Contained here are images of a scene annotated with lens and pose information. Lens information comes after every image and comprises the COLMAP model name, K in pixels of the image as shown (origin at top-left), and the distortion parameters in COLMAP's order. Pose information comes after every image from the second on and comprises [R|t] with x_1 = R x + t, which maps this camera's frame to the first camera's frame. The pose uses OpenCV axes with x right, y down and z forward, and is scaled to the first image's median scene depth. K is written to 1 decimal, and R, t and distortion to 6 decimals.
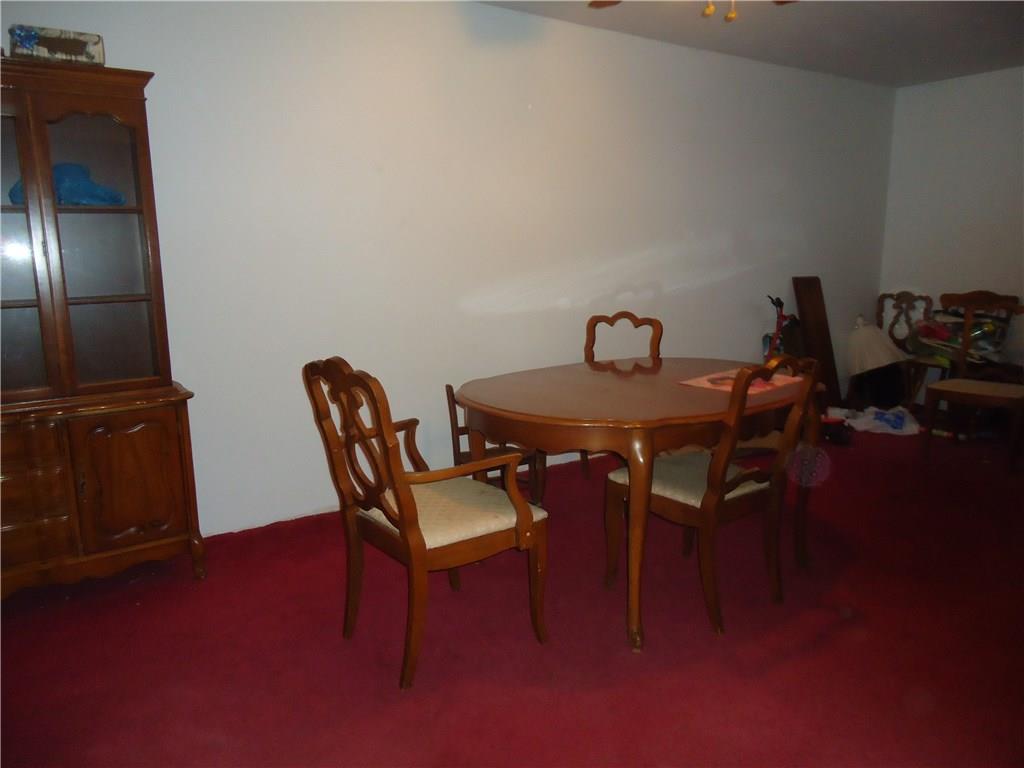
lens RADIAL K [[736.6, 0, 512.0], [0, 736.6, 384.0], [0, 0, 1]] dist [-0.009743, 0.005020]
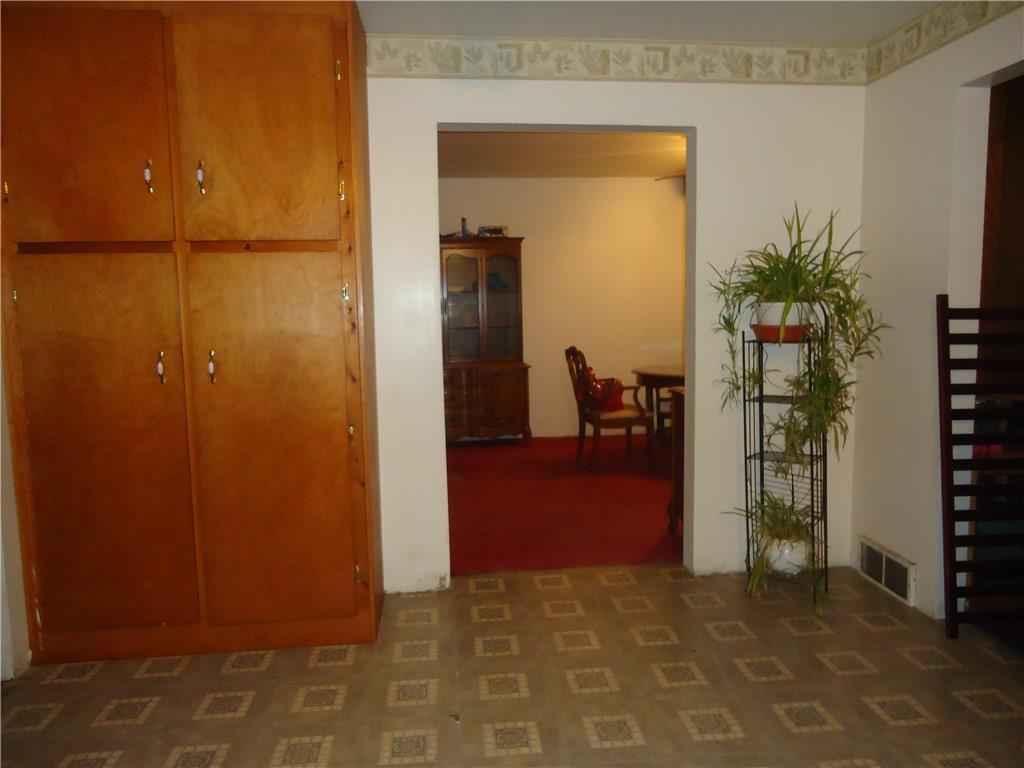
lens RADIAL K [[736.6, 0, 512.0], [0, 736.6, 384.0], [0, 0, 1]] dist [-0.009743, 0.005020]
pose [[0.896232, 0.051733, -0.440559, 0.644066], [-0.072959, 0.996842, -0.031367, 0.169611], [0.437545, 0.060255, 0.897176, -1.322731]]
